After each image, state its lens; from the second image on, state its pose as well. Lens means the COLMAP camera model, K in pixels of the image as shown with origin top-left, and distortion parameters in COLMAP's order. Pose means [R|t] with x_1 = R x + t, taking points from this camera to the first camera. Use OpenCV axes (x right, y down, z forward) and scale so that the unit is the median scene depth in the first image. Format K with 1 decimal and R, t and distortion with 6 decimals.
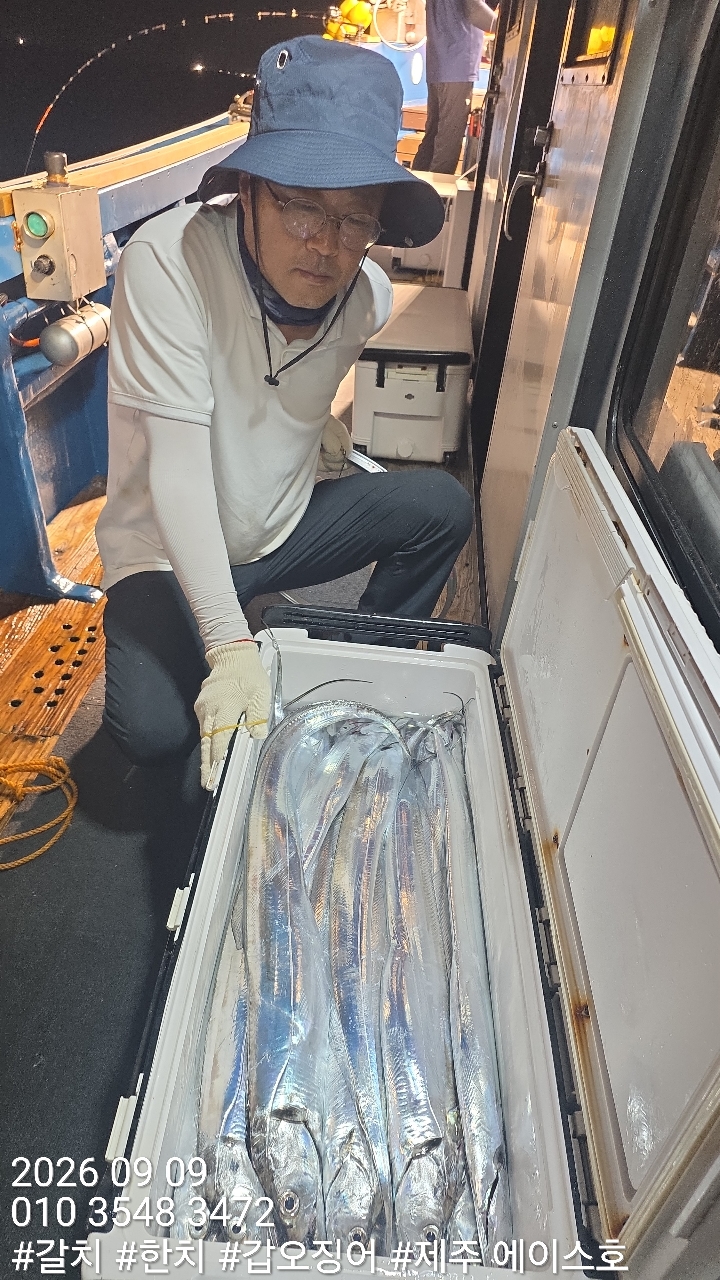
lens RADIAL K [[846.2, 0, 352.2], [0, 846.2, 643.0], [0, 0, 1]] dist [-0.002518, -0.003079]
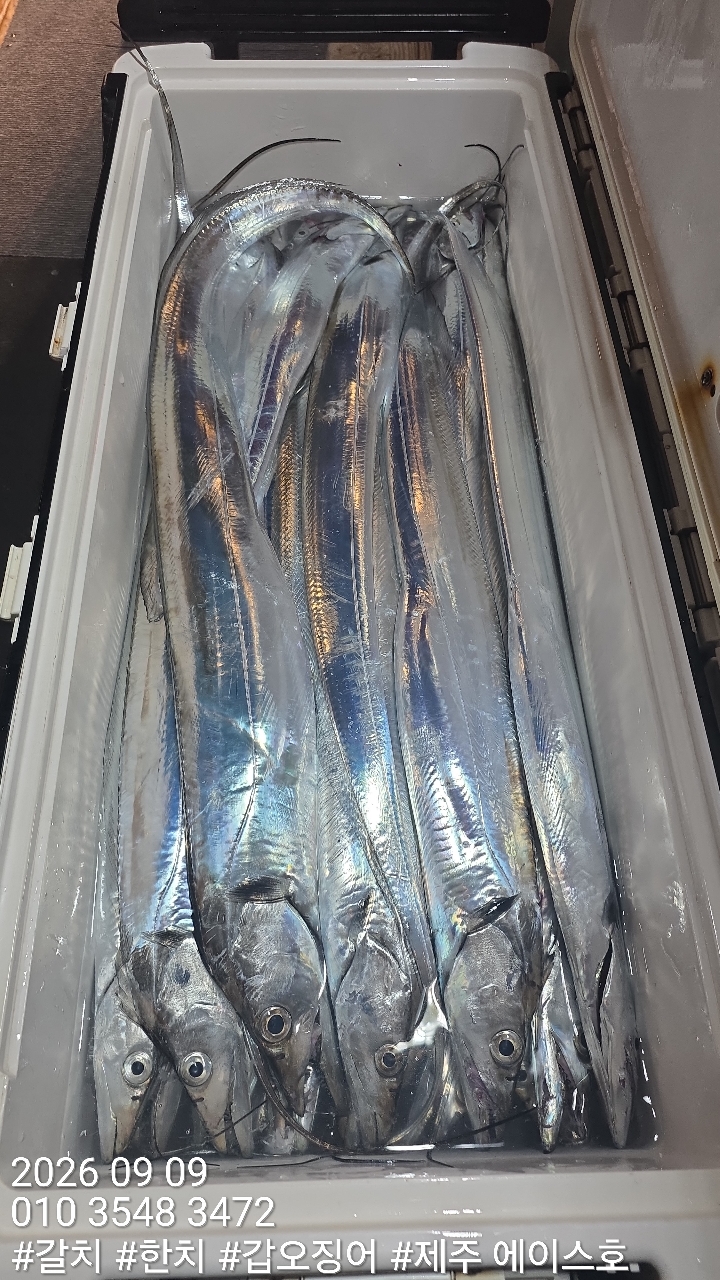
lens RADIAL K [[846.2, 0, 352.2], [0, 846.2, 643.0], [0, 0, 1]] dist [-0.002518, -0.003079]
pose [[0.994646, -0.099582, -0.027635, 0.016113], [0.100978, 0.879556, 0.464956, 0.086495], [-0.021995, -0.465257, 0.884903, 0.366163]]
